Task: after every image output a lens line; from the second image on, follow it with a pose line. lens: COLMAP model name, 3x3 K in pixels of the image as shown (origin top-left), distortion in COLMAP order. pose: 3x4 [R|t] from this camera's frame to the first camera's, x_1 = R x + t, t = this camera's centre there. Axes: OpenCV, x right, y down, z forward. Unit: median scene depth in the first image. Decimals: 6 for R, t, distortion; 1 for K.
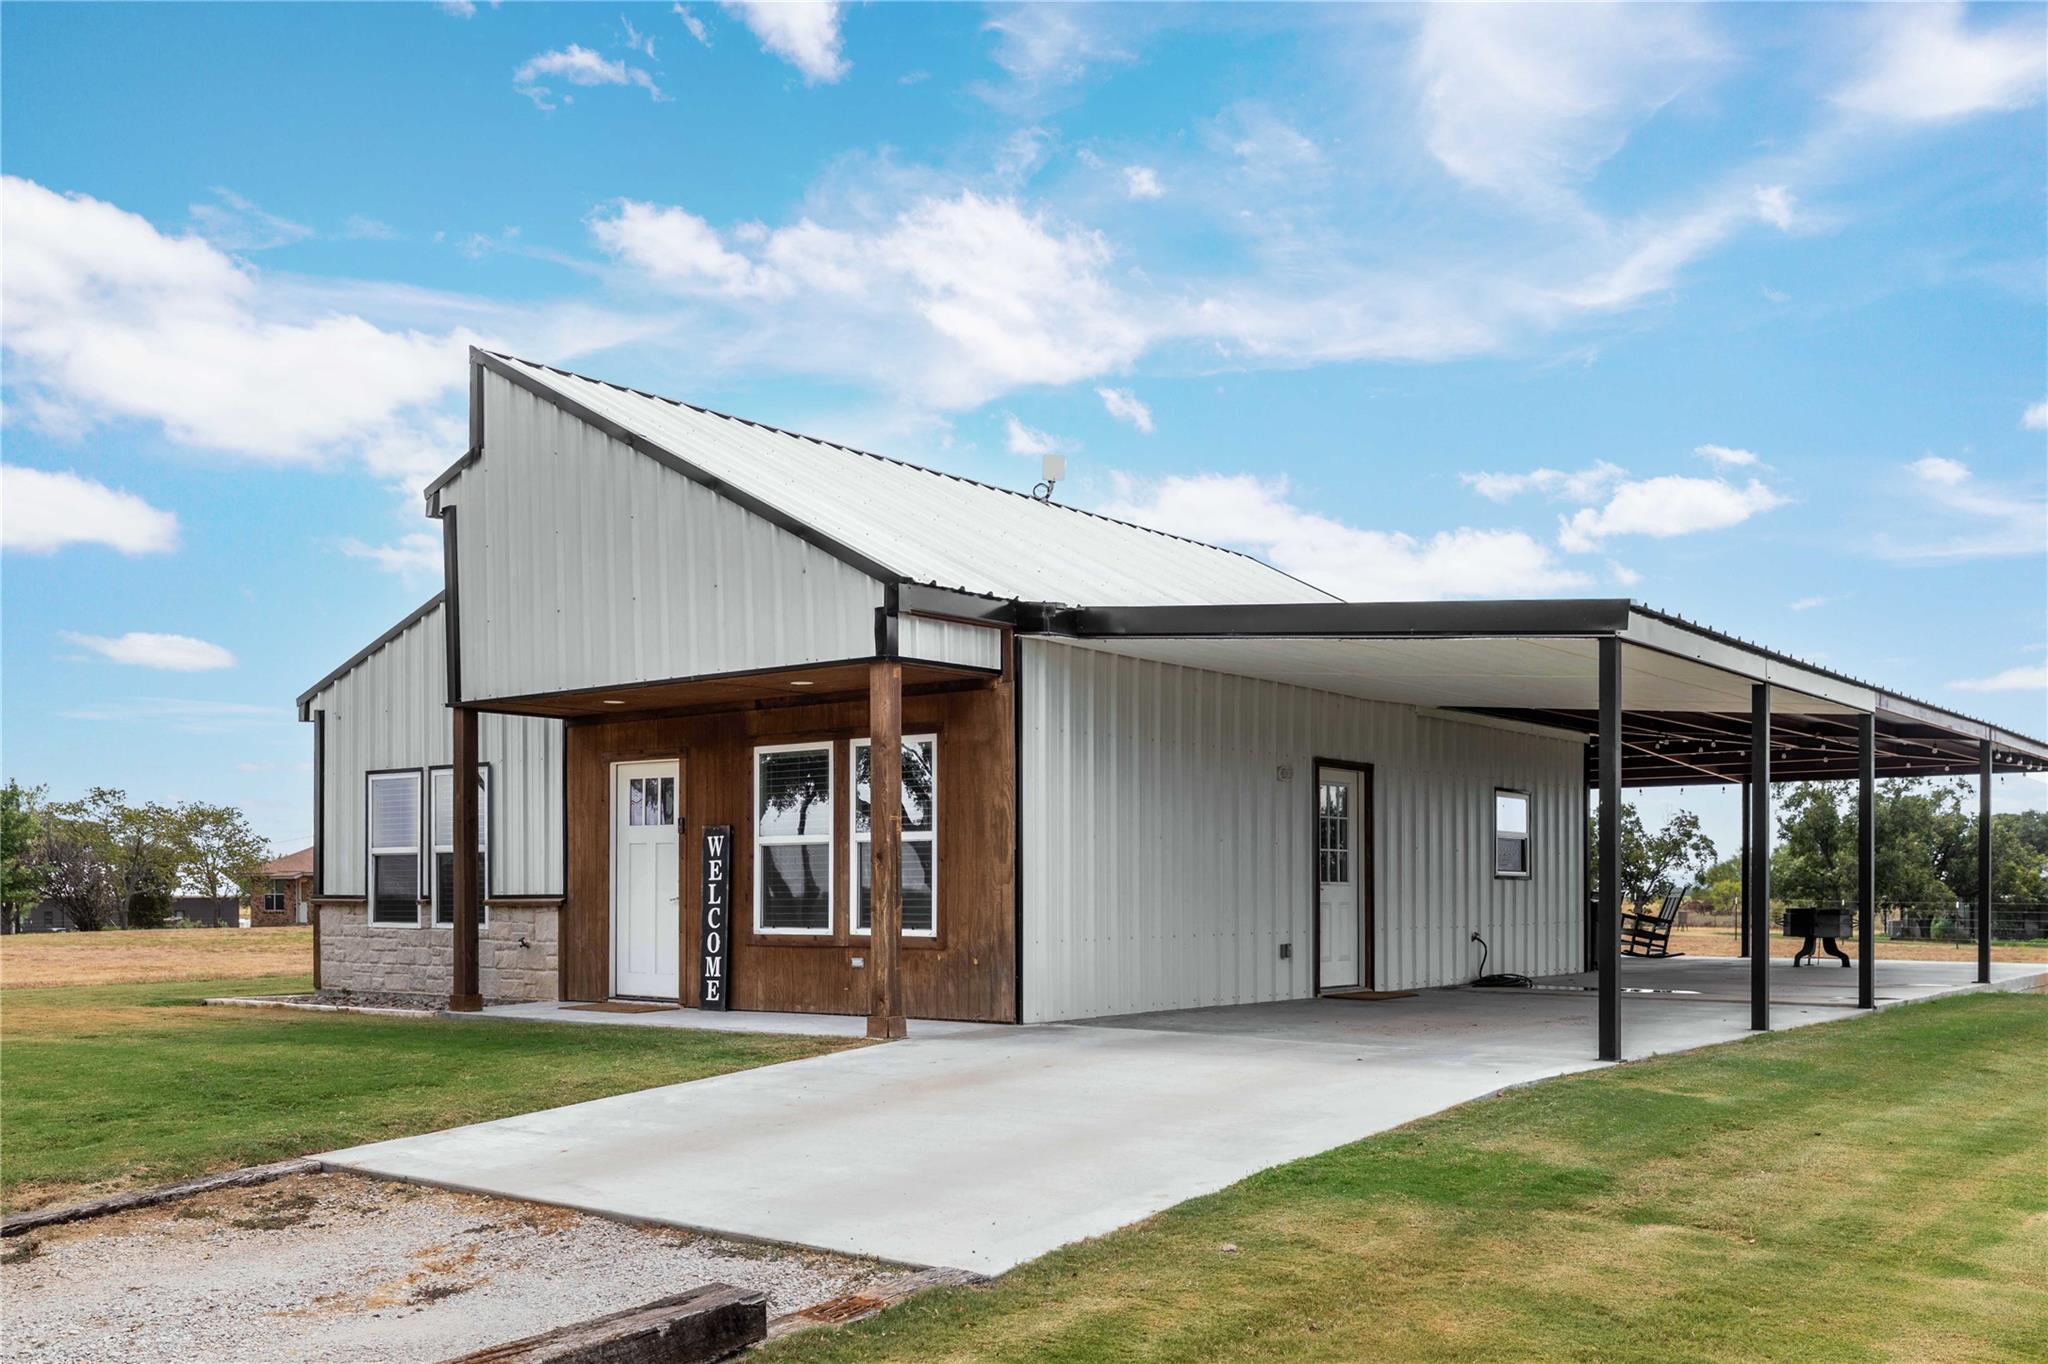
lens RADIAL K [[1889.6, 0, 1014.5], [0, 1889.6, 890.6], [0, 0, 1]] dist [-0.005932, 0.005944]
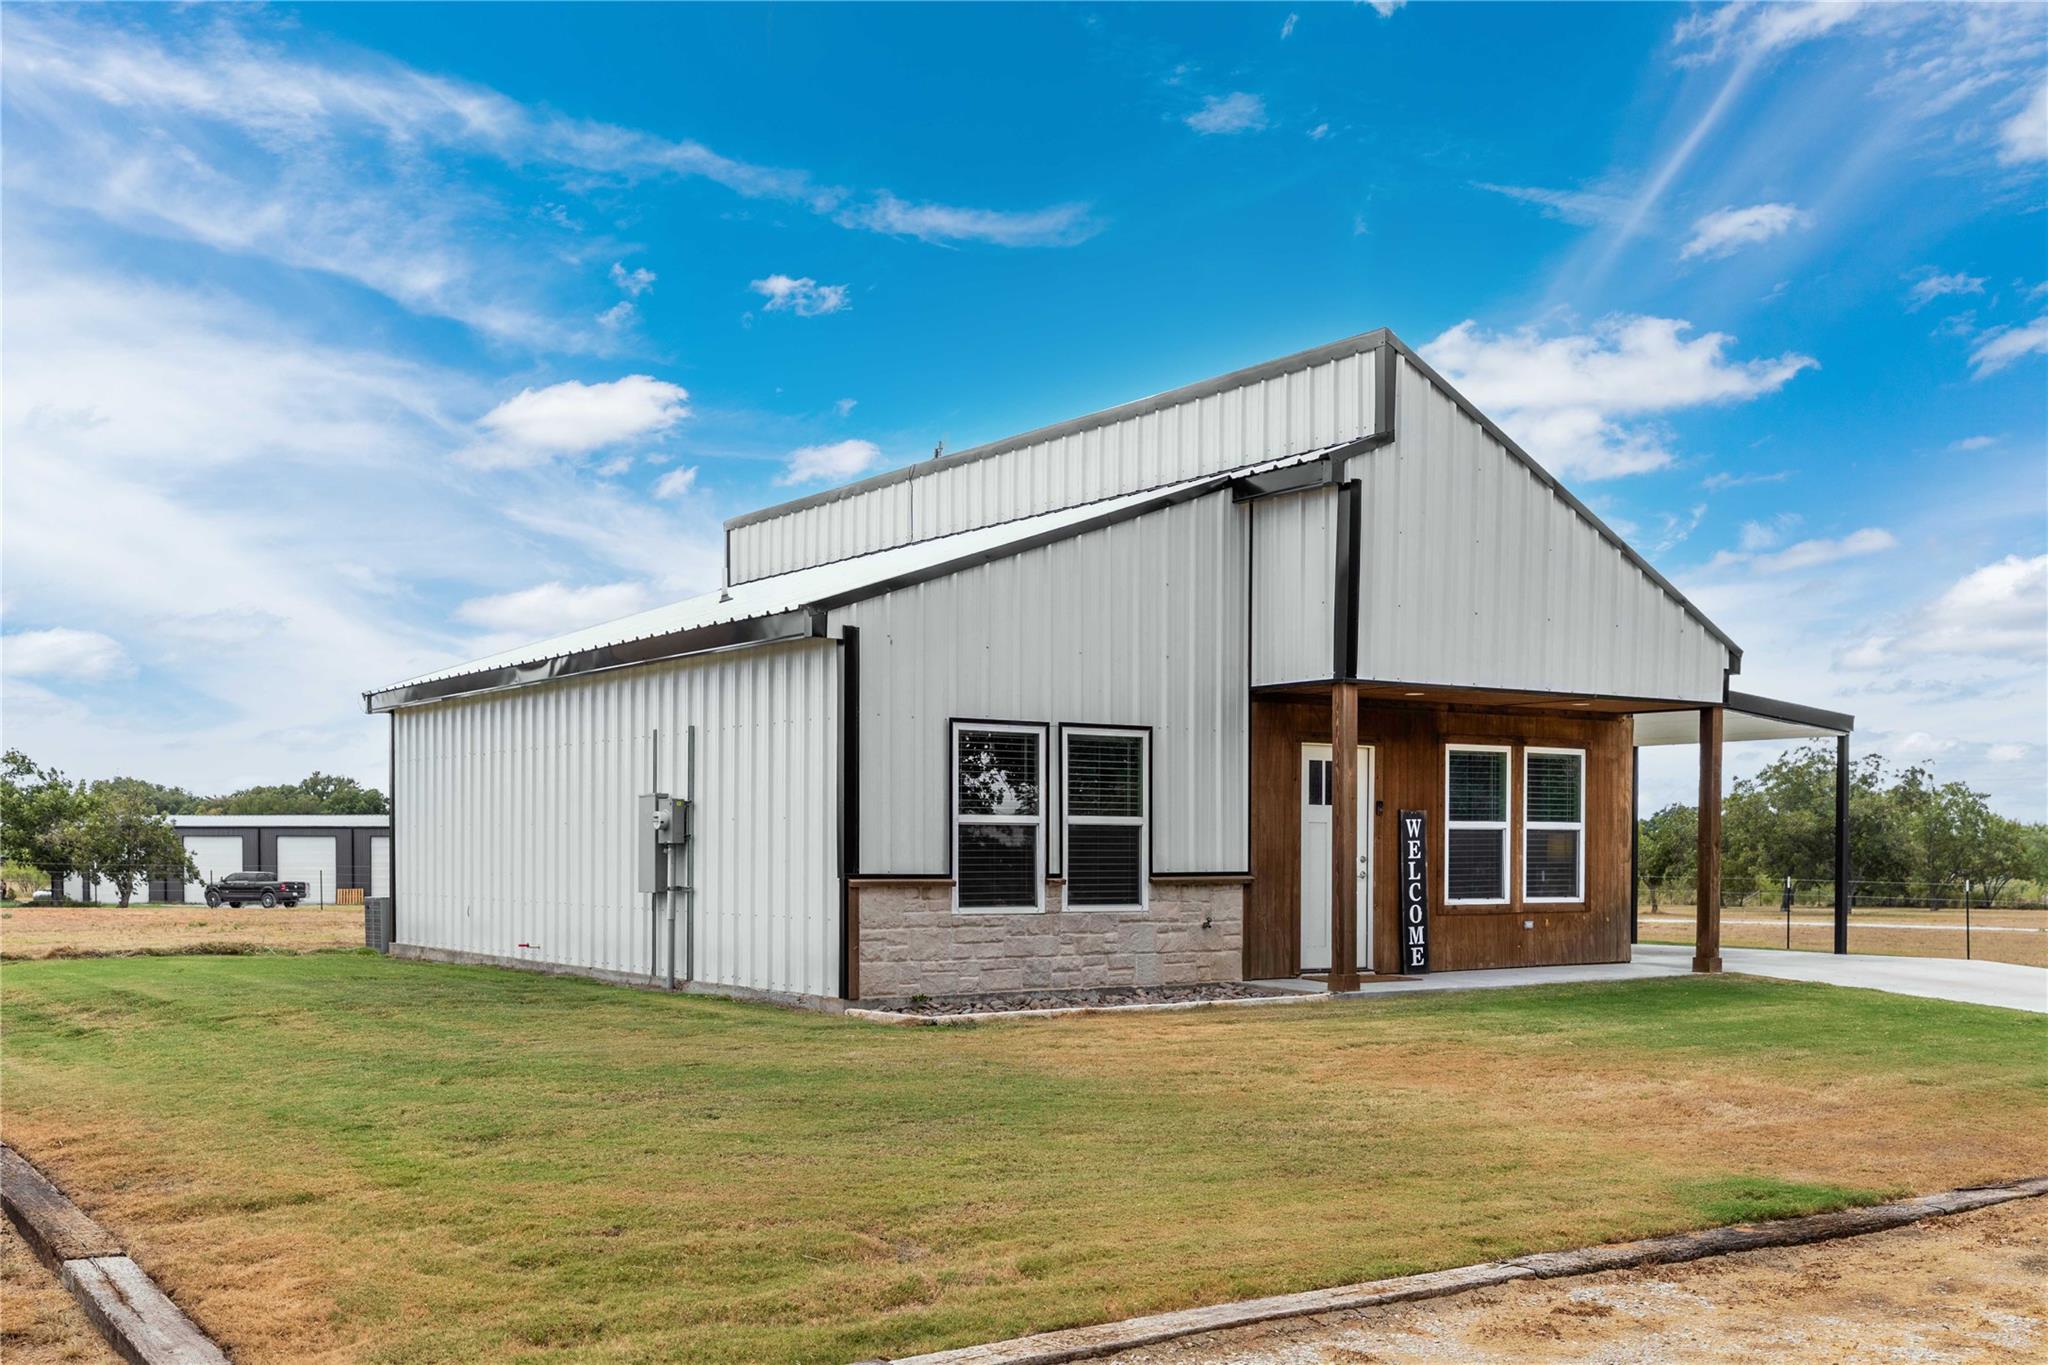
lens RADIAL K [[2054.7, 0, 1015.5], [0, 2054.7, 844.6], [0, 0, 1]] dist [0.014795, -0.013980]
pose [[0.288693, 0.004366, 0.957412, -1.344893], [-0.004849, 0.999983, -0.003098, -0.008478], [-0.957410, -0.003749, 0.288709, 0.841103]]
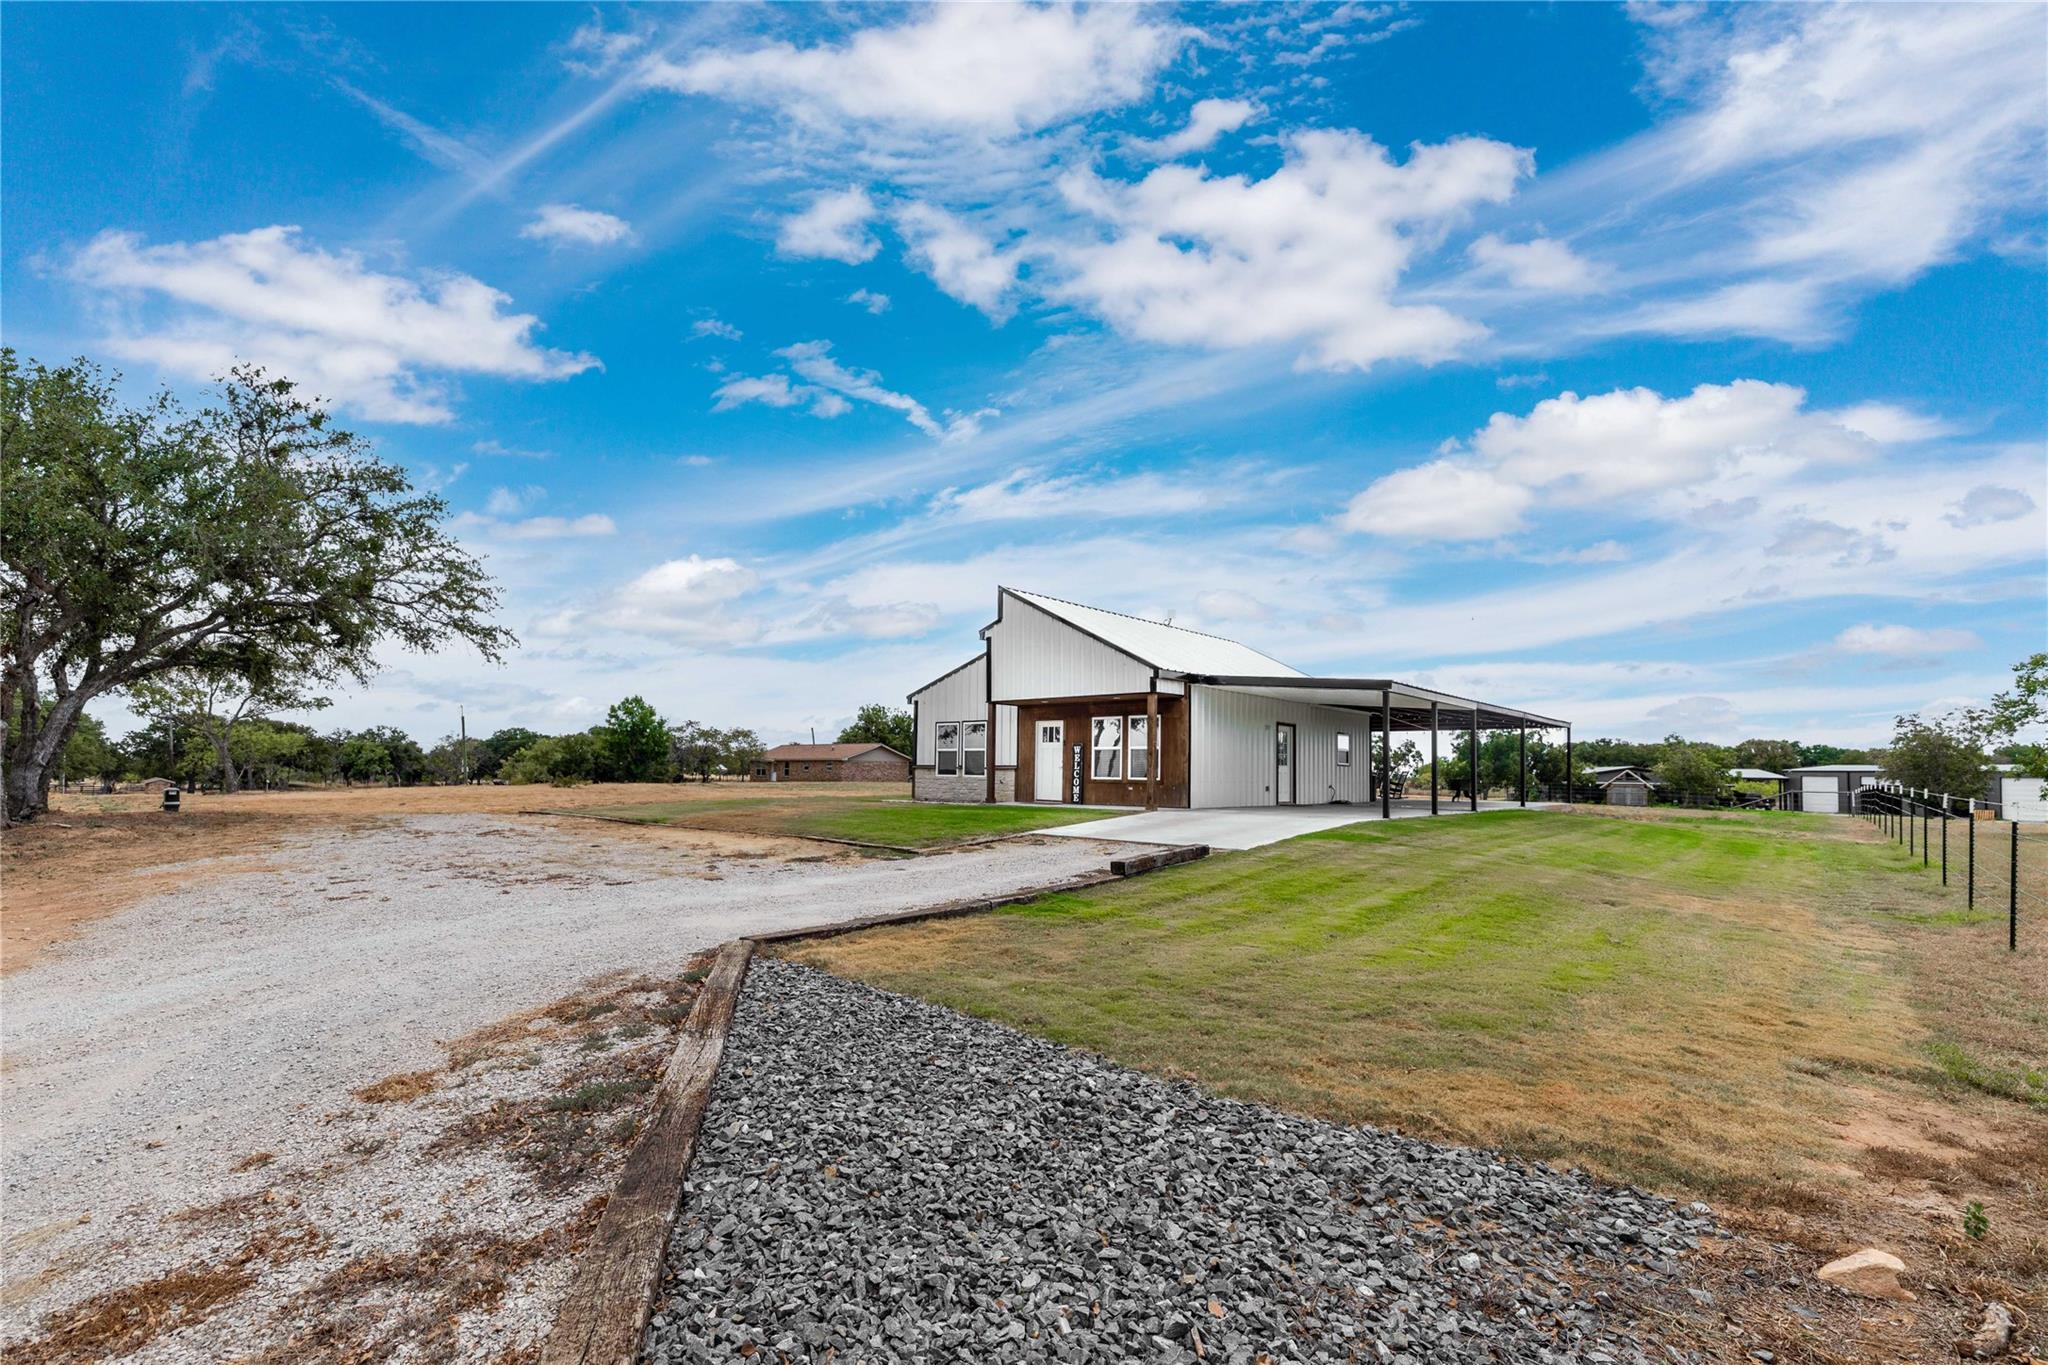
lens RADIAL K [[935.2, 0, 999.1], [0, 935.2, 728.5], [0, 0, 1]] dist [-0.001366, -0.000110]
pose [[0.997373, 0.012094, -0.071416, -0.169821], [-0.015504, 0.998756, -0.047395, 0.014256], [0.070754, 0.048378, 0.996320, -0.473986]]
